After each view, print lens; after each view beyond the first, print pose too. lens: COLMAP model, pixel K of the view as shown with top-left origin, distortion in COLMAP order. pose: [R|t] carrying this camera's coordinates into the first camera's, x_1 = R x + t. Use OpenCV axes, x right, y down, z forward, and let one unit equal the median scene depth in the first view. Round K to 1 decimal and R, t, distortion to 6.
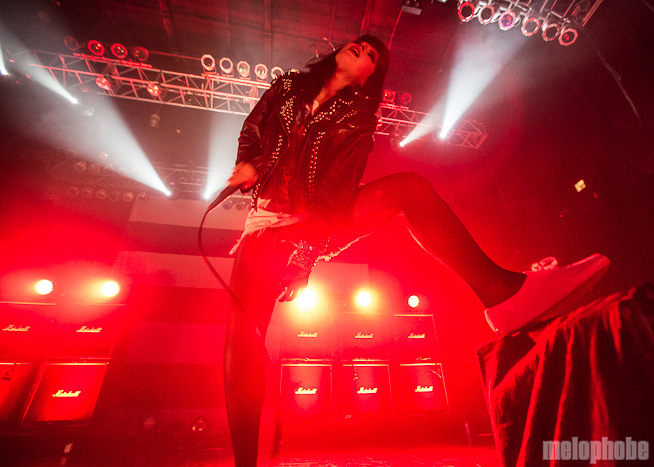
lens RADIAL K [[341.2, 0, 326.5], [0, 341.2, 237.4], [0, 0, 1]] dist [-0.017408, 0.001846]
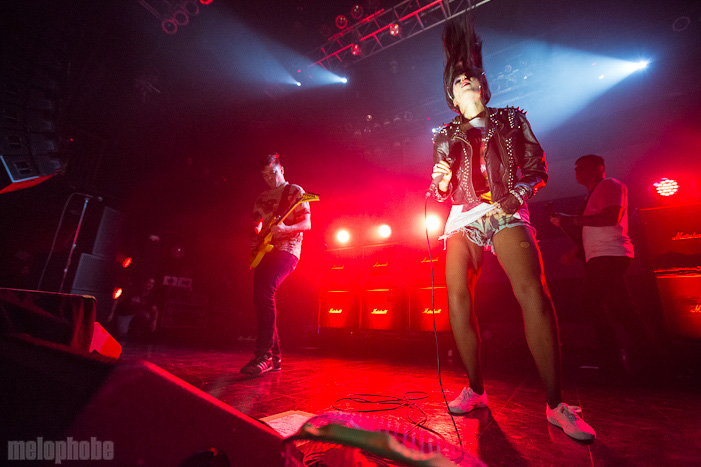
lens RADIAL K [[357.8, 0, 350.0], [0, 357.8, 237.3], [0, 0, 1]] dist [-0.004868, -0.000719]
pose [[0.667776, -0.136852, -0.731674, 0.105688], [0.299424, 0.949307, 0.095717, 0.008012], [0.681484, -0.282999, 0.674901, 0.022034]]
